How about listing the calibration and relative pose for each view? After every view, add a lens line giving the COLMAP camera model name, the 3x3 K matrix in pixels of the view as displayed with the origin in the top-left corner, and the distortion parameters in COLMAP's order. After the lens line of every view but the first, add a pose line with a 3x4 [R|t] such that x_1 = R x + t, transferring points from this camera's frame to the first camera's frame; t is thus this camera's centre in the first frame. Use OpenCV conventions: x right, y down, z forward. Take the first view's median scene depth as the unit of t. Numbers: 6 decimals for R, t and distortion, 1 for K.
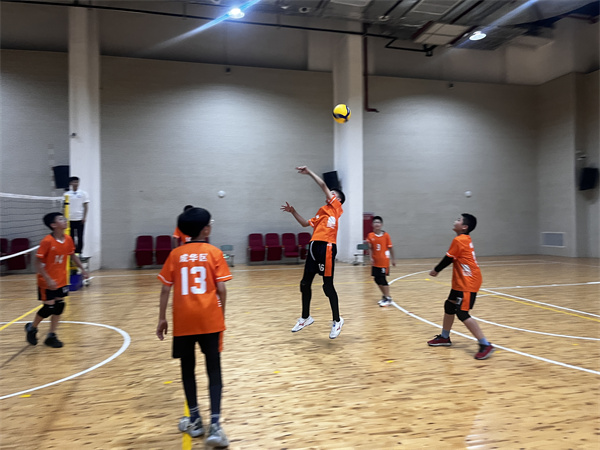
lens RADIAL K [[449.9, 0, 300.2], [0, 449.9, 225.9], [0, 0, 1]] dist [-0.034011, 0.032307]
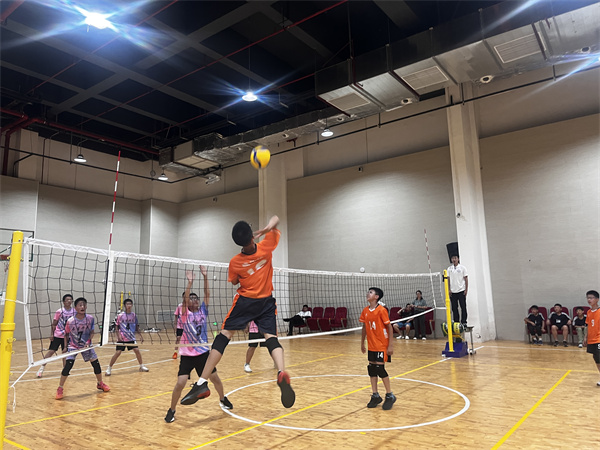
lens RADIAL K [[449.9, 0, 299.8], [0, 449.9, 223.6], [0, 0, 1]] dist [-0.034011, 0.032307]
pose [[0.617742, -0.130982, -0.775396, 0.115042], [0.006068, 0.986795, -0.161858, -0.002686], [0.786357, 0.095281, 0.610380, 0.003928]]
